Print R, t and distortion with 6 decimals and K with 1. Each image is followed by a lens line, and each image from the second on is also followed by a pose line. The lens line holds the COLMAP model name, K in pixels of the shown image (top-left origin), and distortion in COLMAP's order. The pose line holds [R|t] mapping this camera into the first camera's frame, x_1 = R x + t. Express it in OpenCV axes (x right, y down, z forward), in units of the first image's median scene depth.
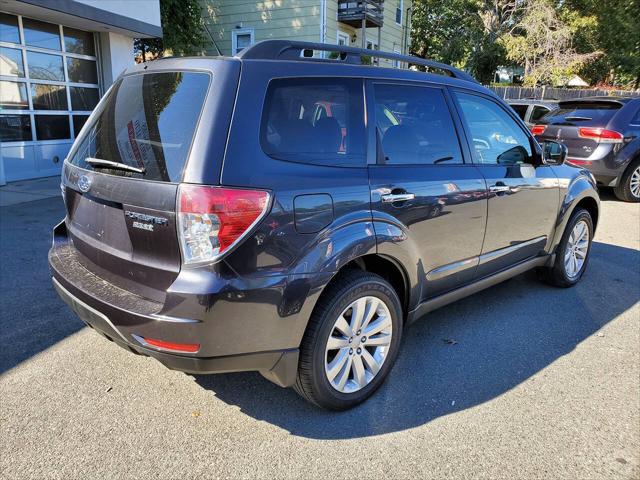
lens RADIAL K [[480.4, 0, 321.1], [0, 480.4, 240.6], [0, 0, 1]] dist [0.010405, 0.003976]
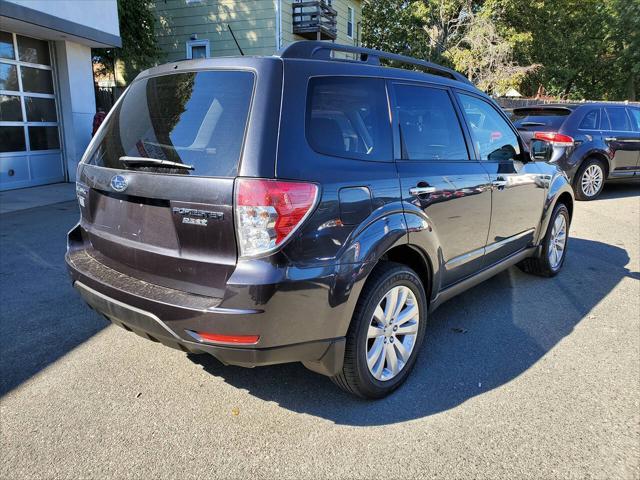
lens RADIAL K [[480.0, 0, 321.0], [0, 480.0, 237.2], [0, 0, 1]] dist [0.007950, 0.006670]
pose [[0.993894, -0.034243, 0.104892, -0.147979], [0.037397, 0.998901, -0.028252, 0.028402], [-0.103809, 0.032002, 0.994082, -0.015405]]
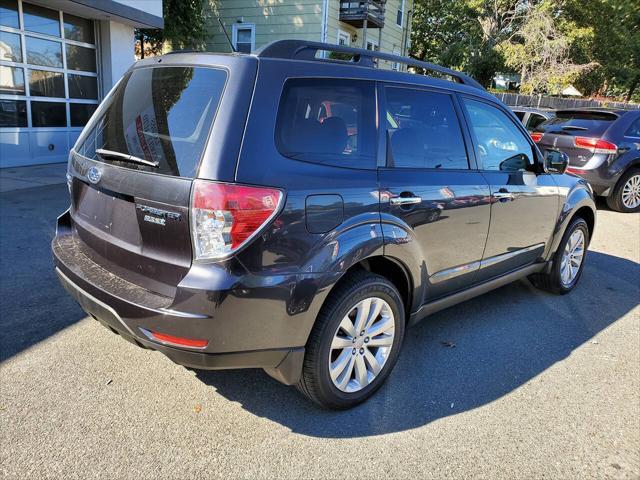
lens RADIAL K [[480.3, 0, 324.3], [0, 480.3, 238.8], [0, 0, 1]] dist [0.009085, 0.005590]
pose [[0.999018, 0.036208, 0.025519, -0.029144], [-0.036227, 0.999344, 0.000285, -0.002891], [-0.025492, -0.001210, 0.999674, -0.005354]]
